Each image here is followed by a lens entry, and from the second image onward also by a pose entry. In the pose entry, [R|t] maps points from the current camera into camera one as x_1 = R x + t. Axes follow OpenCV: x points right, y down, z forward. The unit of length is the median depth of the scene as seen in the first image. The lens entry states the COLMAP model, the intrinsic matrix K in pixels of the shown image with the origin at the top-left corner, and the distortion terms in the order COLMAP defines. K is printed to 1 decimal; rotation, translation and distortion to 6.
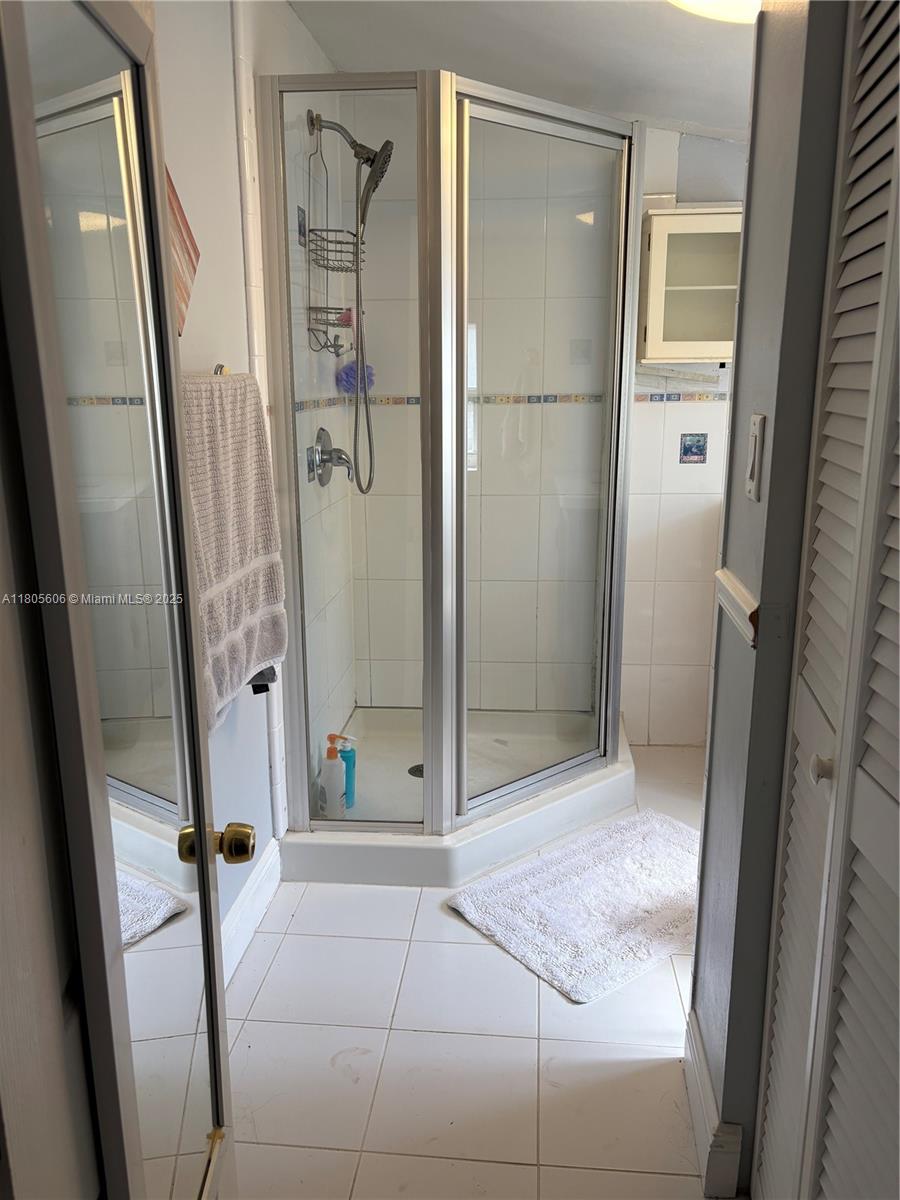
lens RADIAL K [[903.6, 0, 446.9], [0, 903.6, 598.2], [0, 0, 1]] dist [-0.003452, -0.003739]
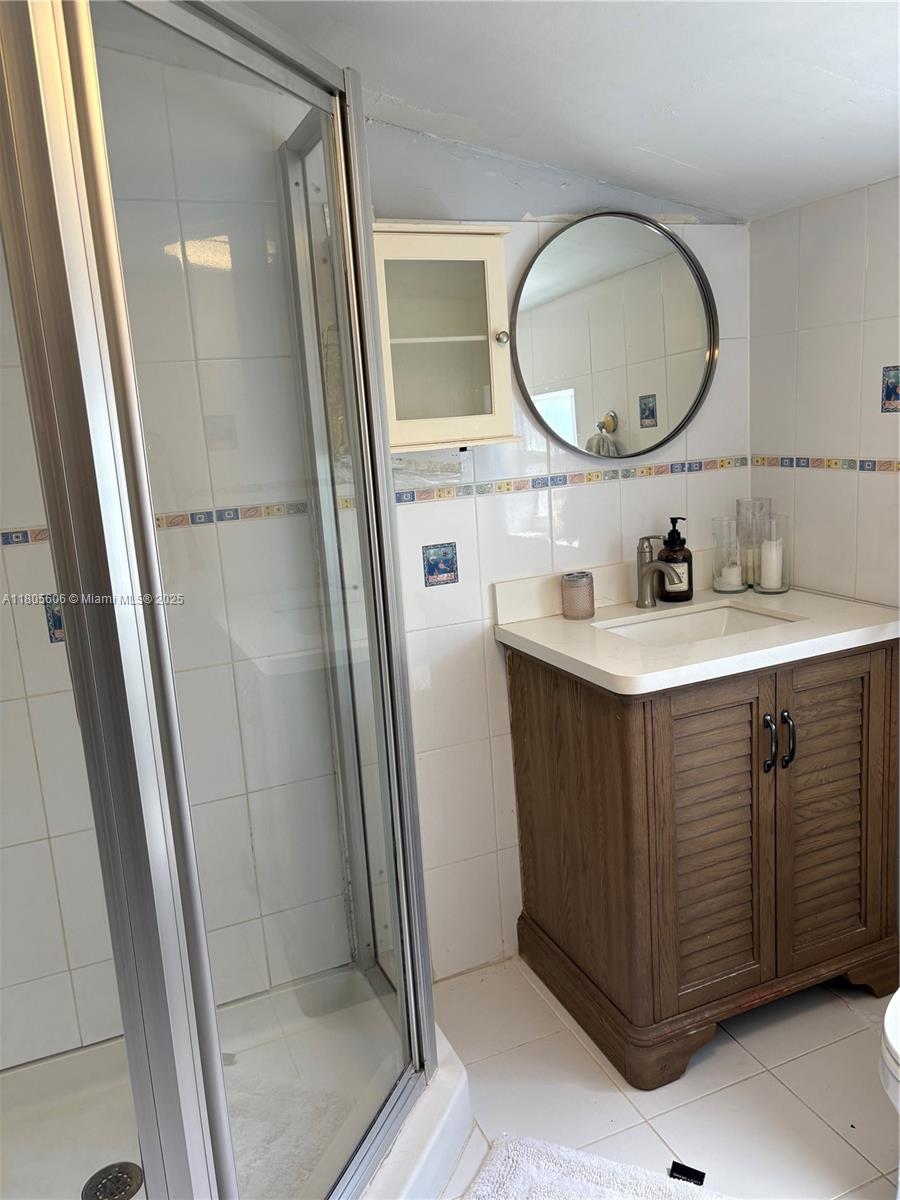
lens RADIAL K [[903.6, 0, 453.7], [0, 903.6, 598.9], [0, 0, 1]] dist [-0.003452, -0.003739]
pose [[0.887243, -0.135846, 0.440846, -0.035169], [0.173111, 0.983863, -0.045228, -0.105172], [-0.427588, 0.116443, 0.896442, 0.361324]]
